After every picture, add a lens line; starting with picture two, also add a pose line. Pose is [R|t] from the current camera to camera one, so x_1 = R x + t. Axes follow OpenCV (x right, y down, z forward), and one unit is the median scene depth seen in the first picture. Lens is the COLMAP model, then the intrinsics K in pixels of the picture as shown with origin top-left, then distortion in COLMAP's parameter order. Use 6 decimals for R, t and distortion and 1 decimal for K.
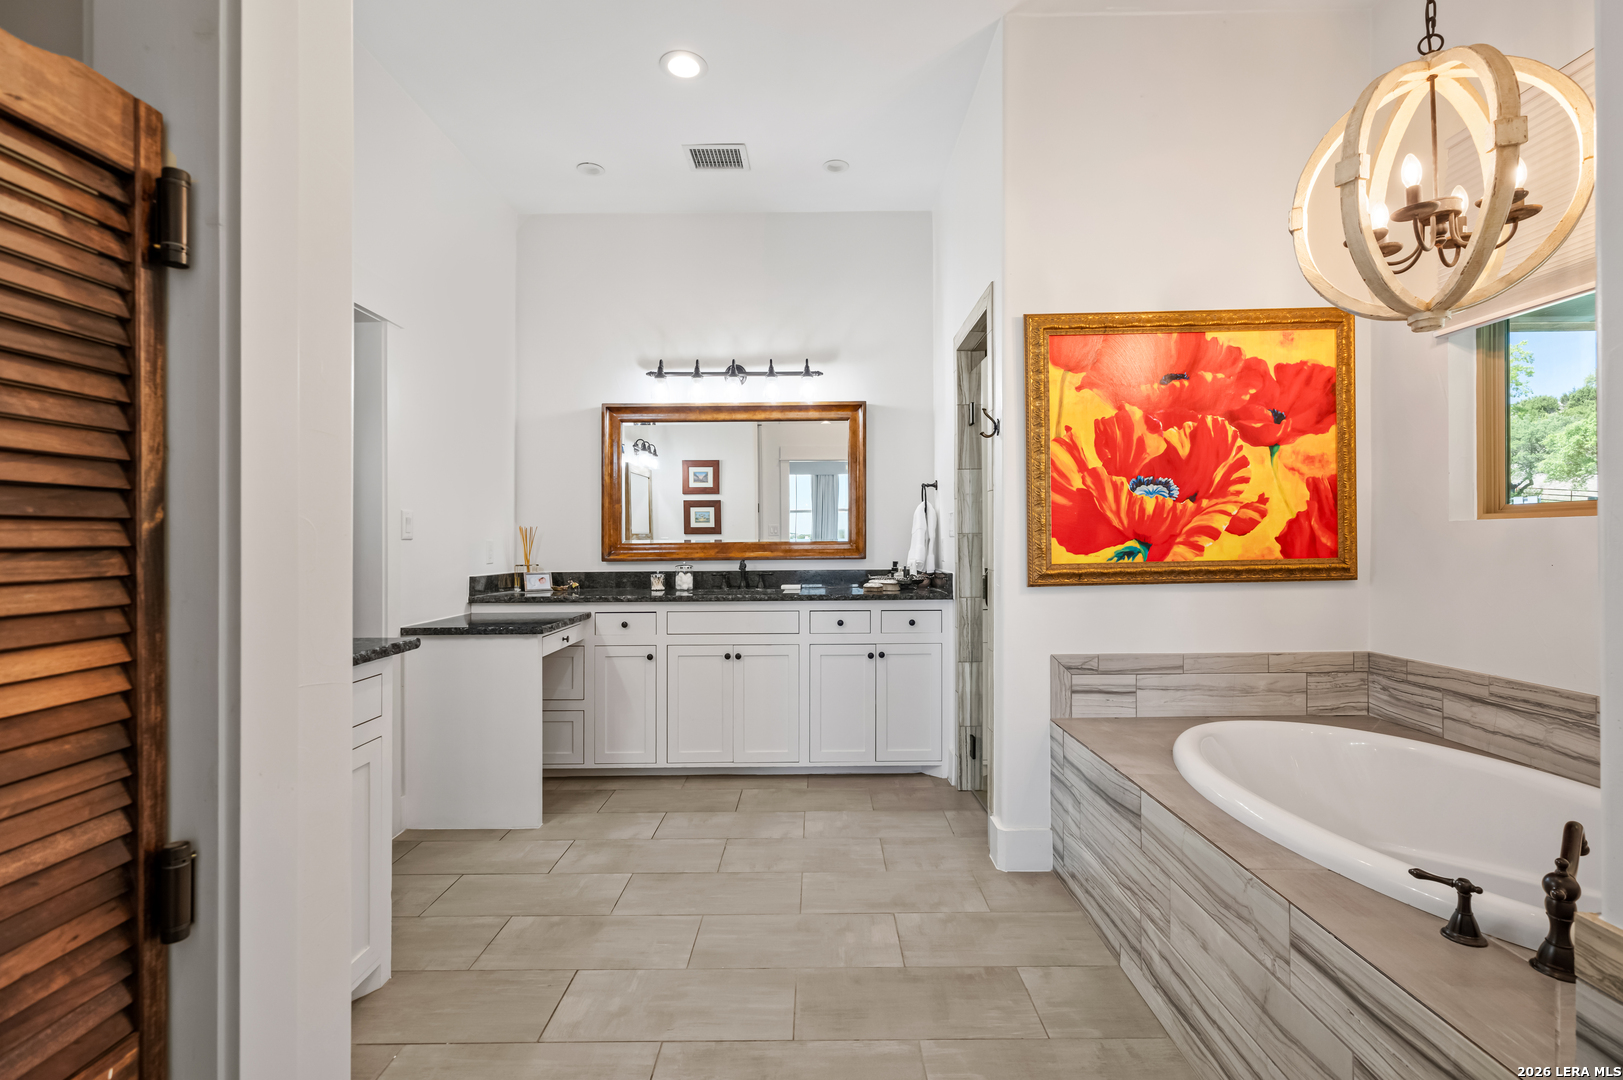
lens RADIAL K [[760.5, 0, 808.8], [0, 760.5, 546.8], [0, 0, 1]] dist [0.002328, -0.000898]
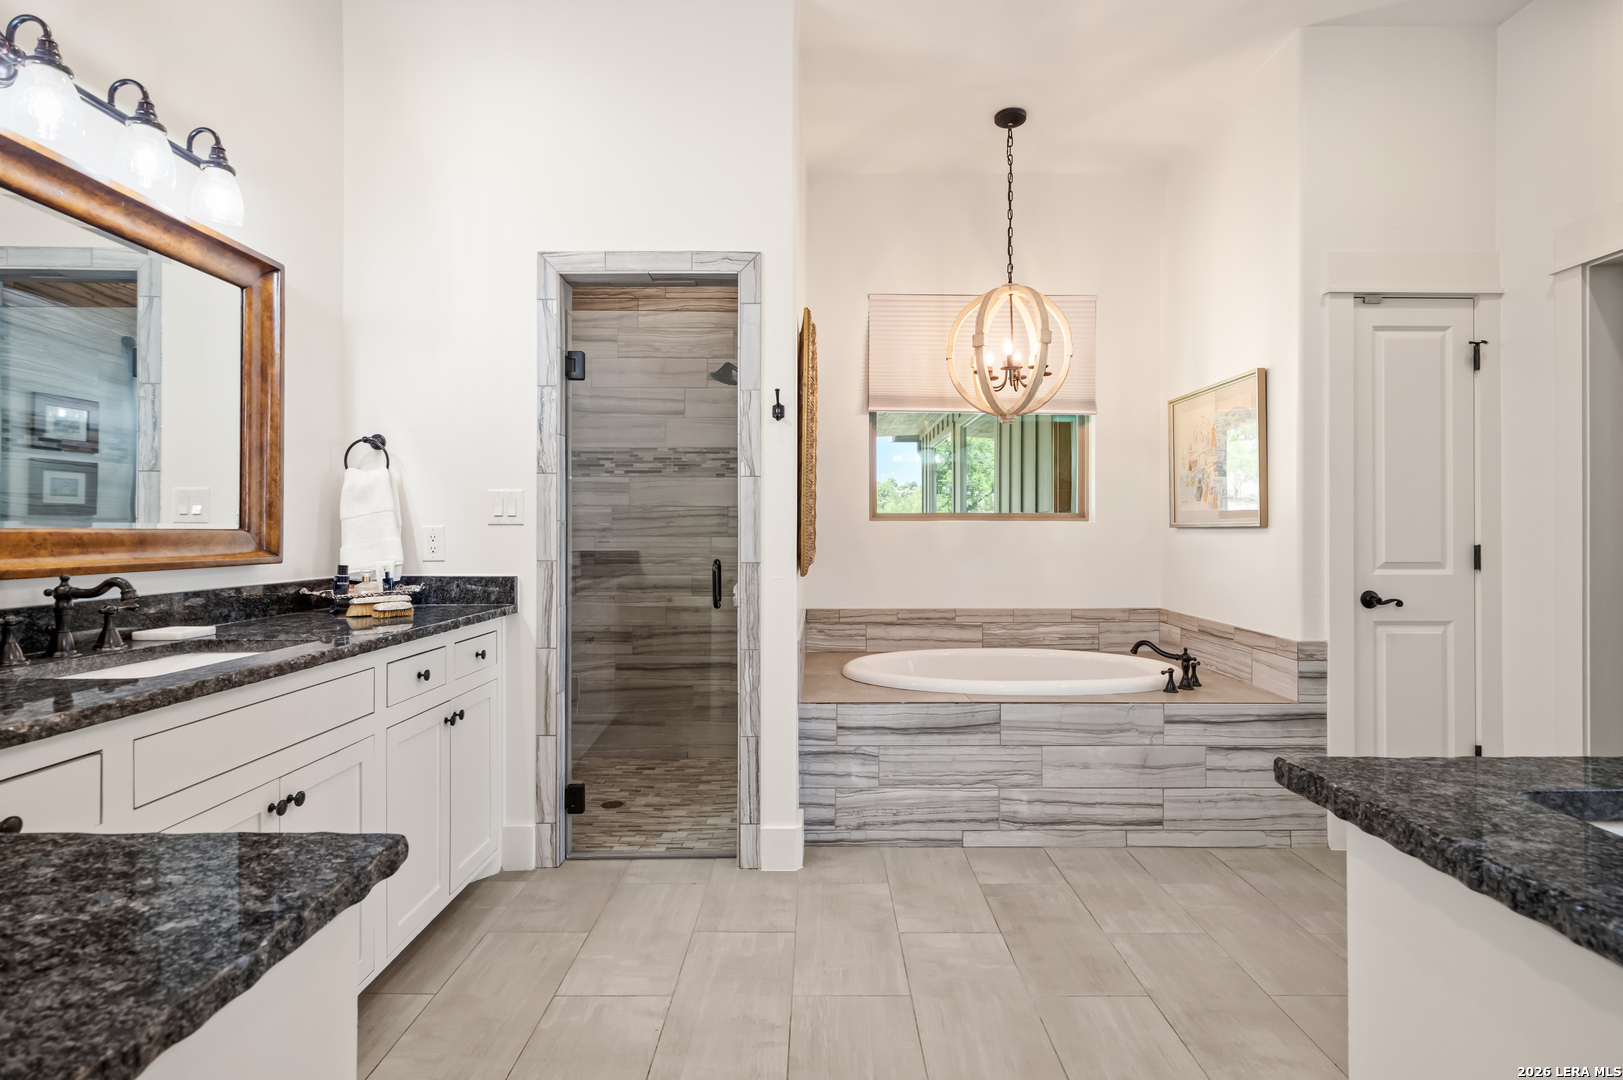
lens RADIAL K [[760.5, 0, 810.5], [0, 760.5, 528.1], [0, 0, 1]] dist [0.002328, -0.000898]
pose [[-0.030727, 0.013550, 0.999436, -0.857621], [0.000463, 0.999908, -0.013542, 0.000838], [-0.999528, 0.000046, -0.030731, 1.189185]]
